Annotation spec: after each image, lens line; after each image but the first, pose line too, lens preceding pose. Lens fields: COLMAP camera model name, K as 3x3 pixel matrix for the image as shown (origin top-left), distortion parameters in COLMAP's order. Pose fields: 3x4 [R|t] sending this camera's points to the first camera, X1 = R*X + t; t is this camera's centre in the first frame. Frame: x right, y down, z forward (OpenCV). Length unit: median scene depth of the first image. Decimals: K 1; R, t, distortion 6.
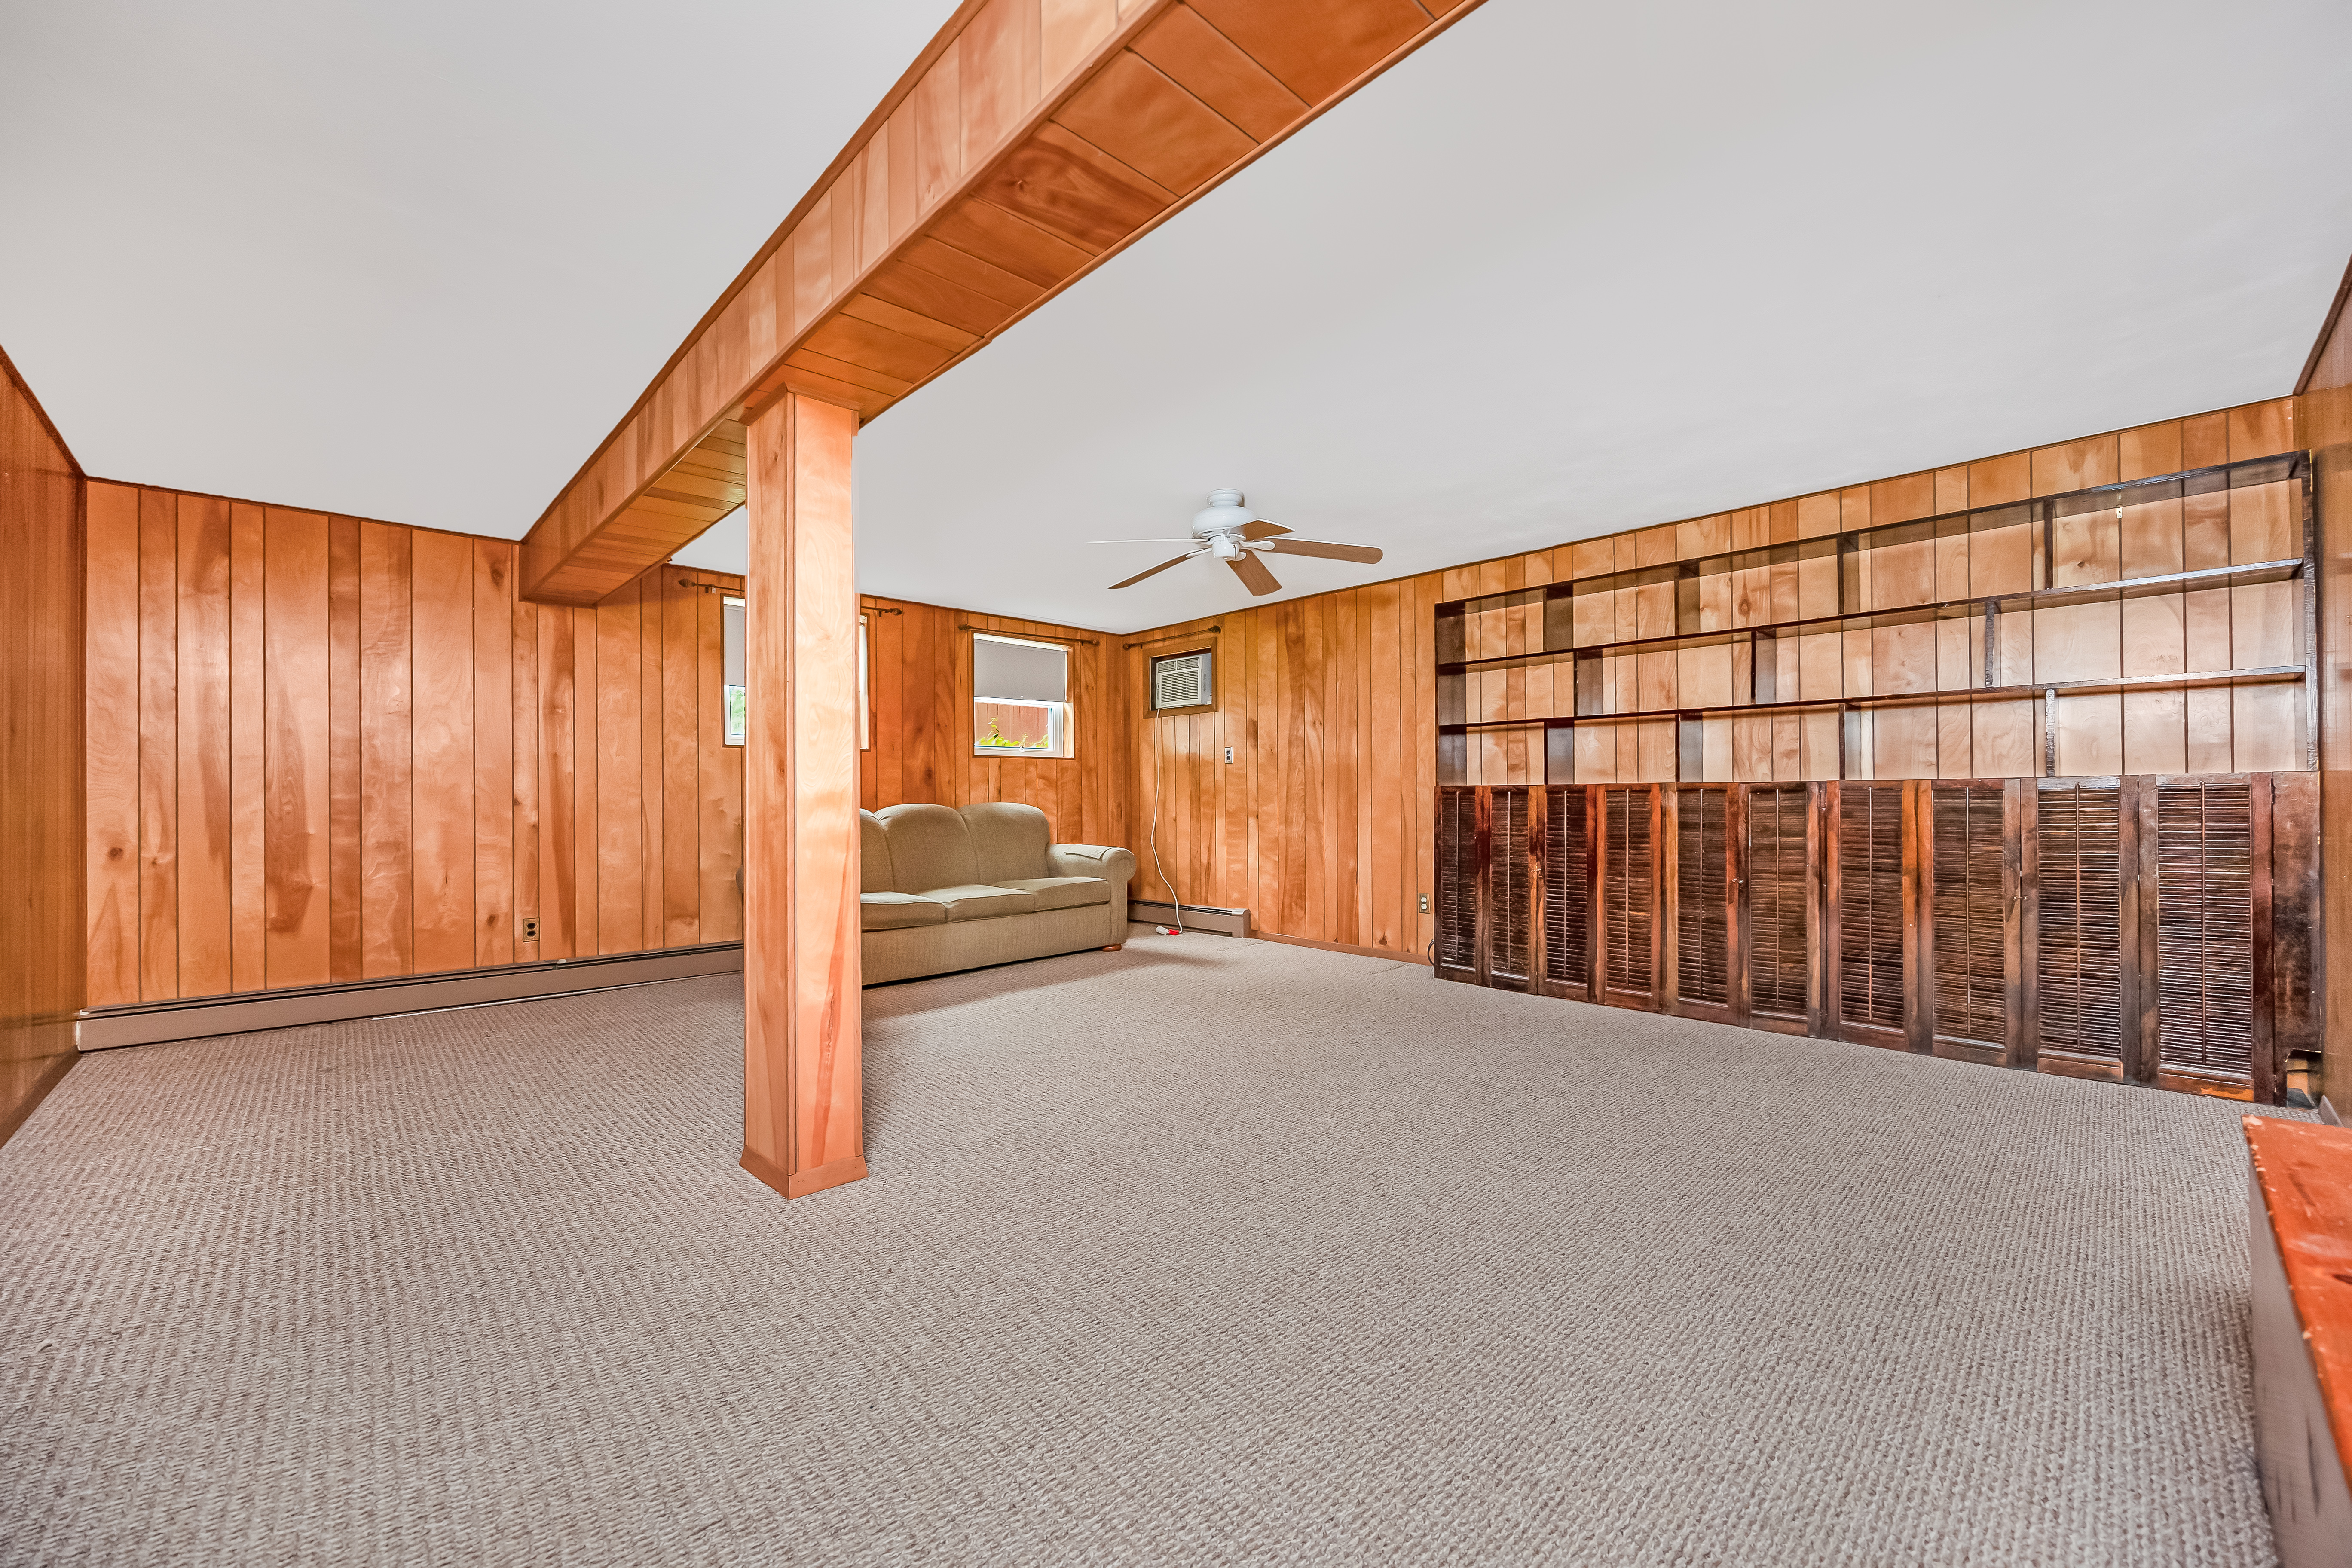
lens RADIAL K [[921.2, 0, 1175.4], [0, 921.2, 791.8], [0, 0, 1]] dist [-0.000062, -0.000172]
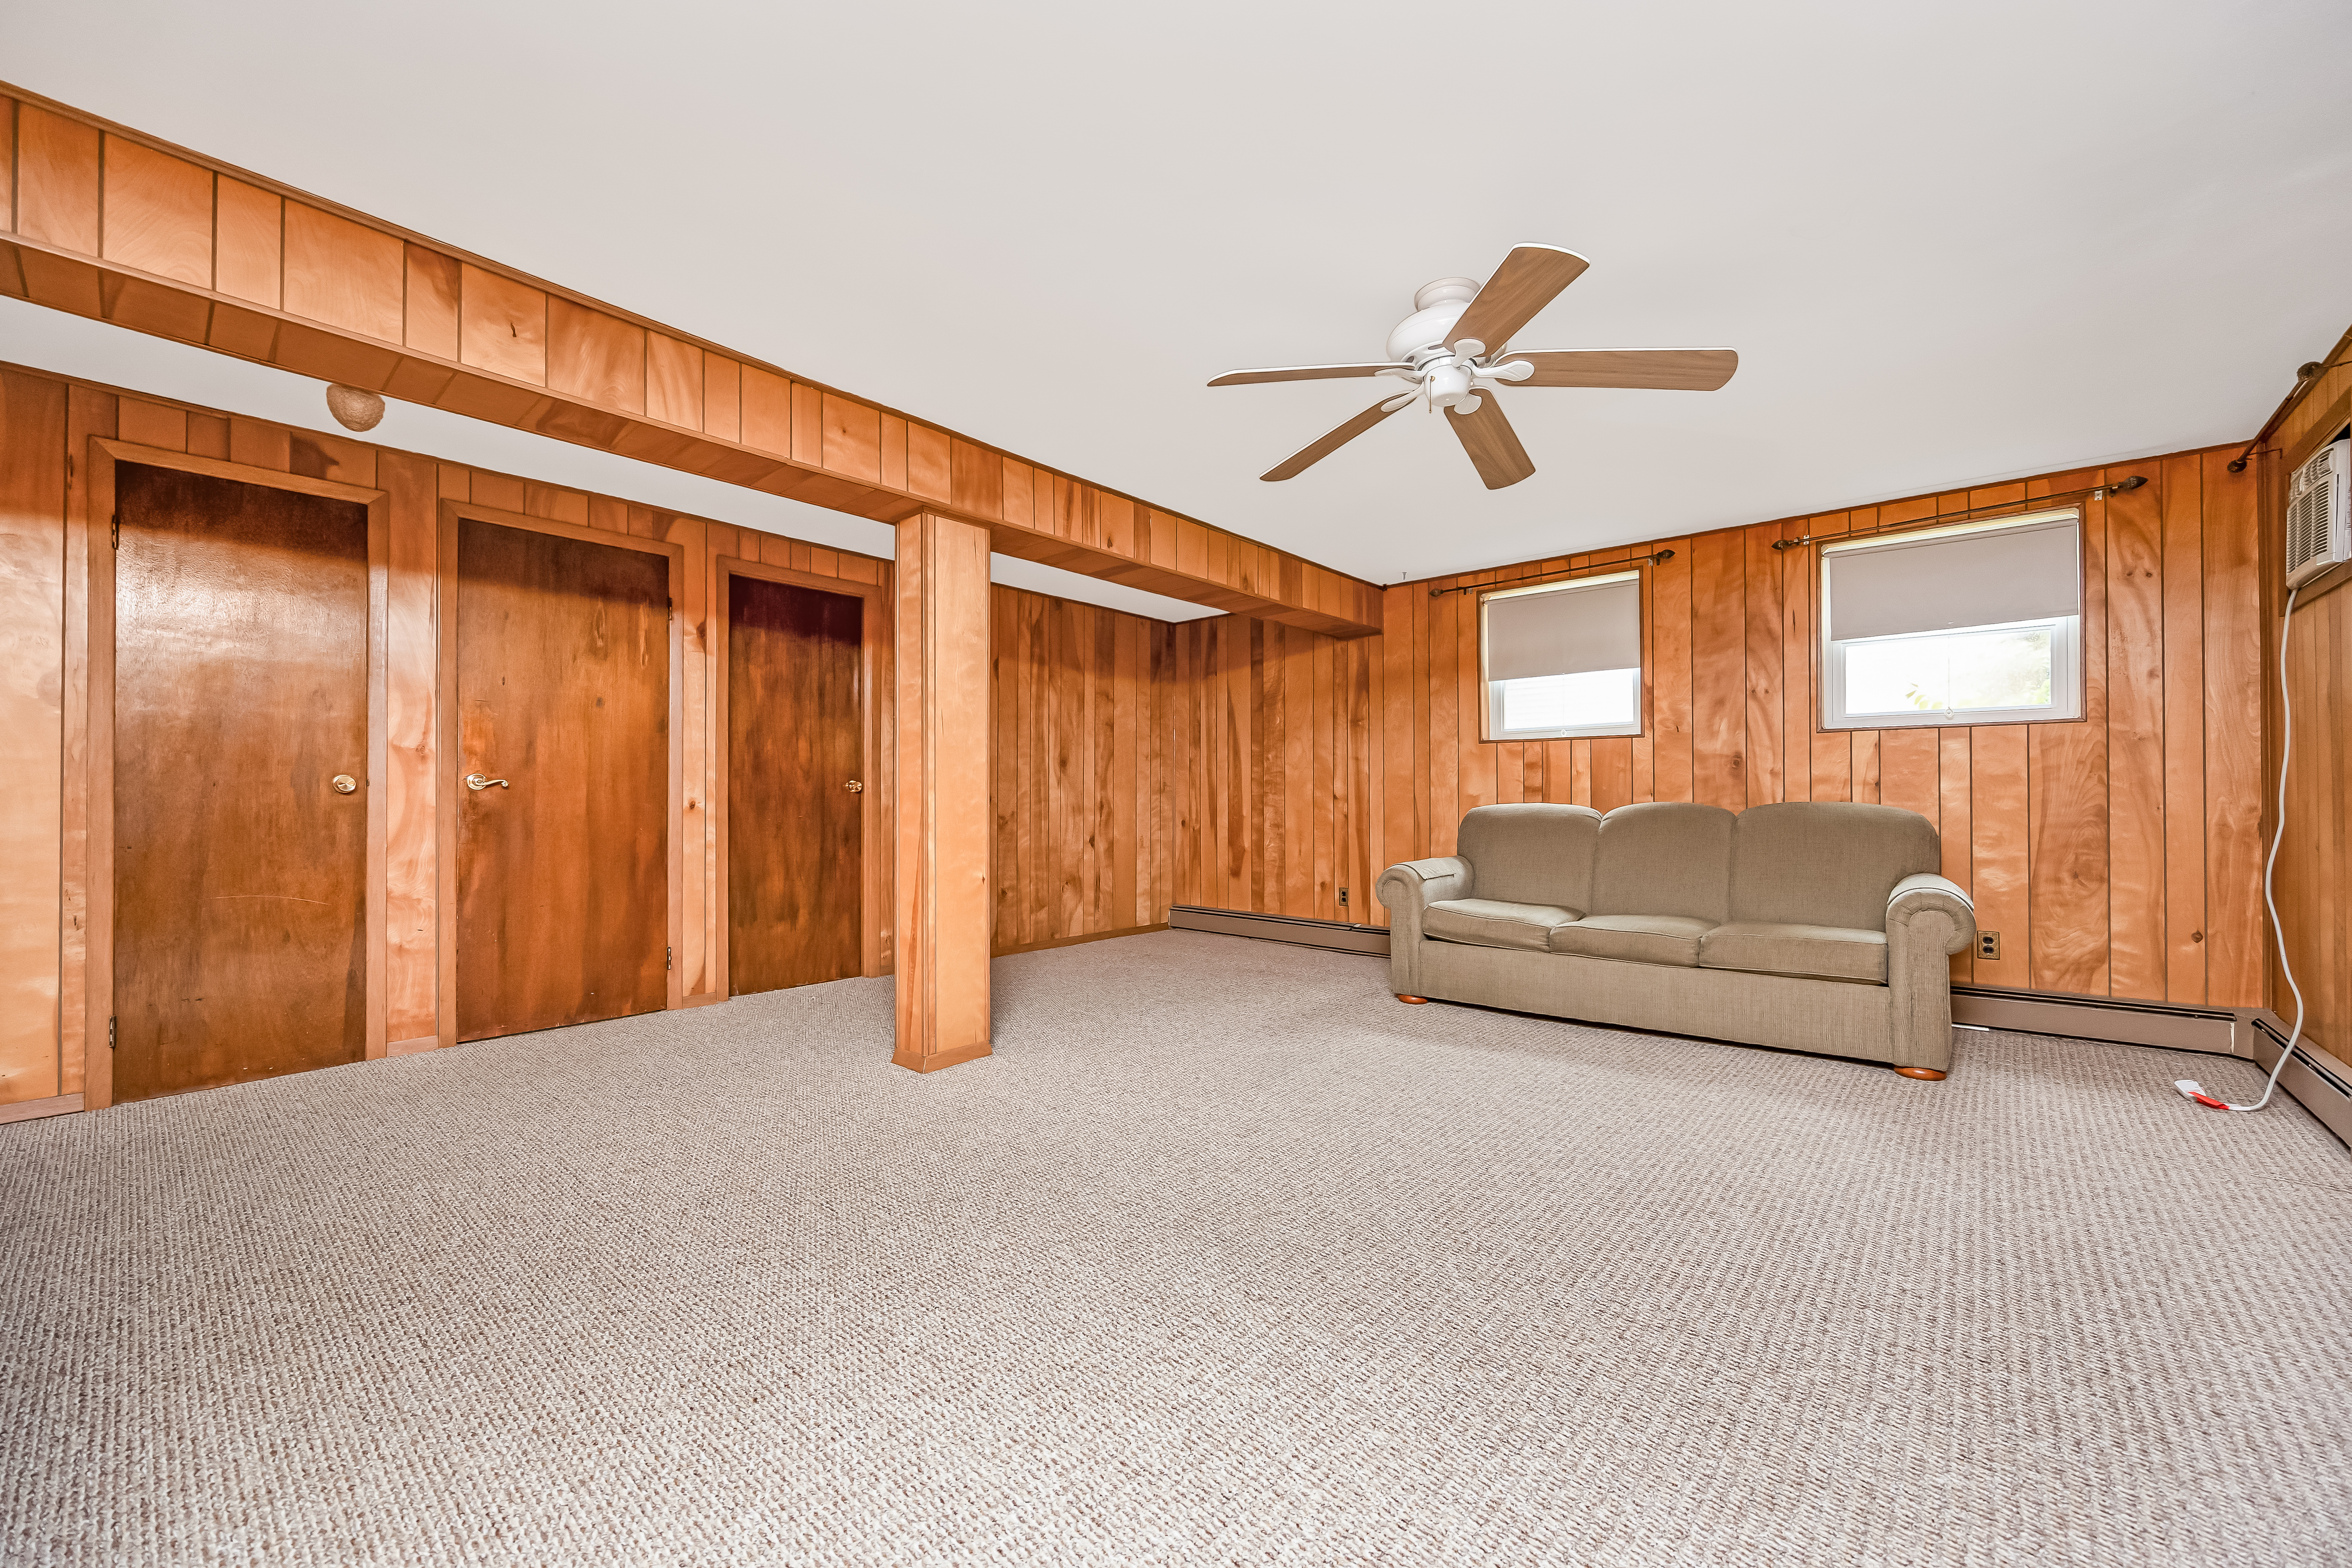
lens RADIAL K [[921.3, 0, 1174.2], [0, 921.3, 789.0], [0, 0, 1]] dist [-0.000062, -0.000172]
pose [[0.085506, -0.004748, -0.996326, 0.506132], [0.001843, 0.999988, -0.004607, 0.005612], [0.996336, -0.001442, 0.085514, 0.612237]]
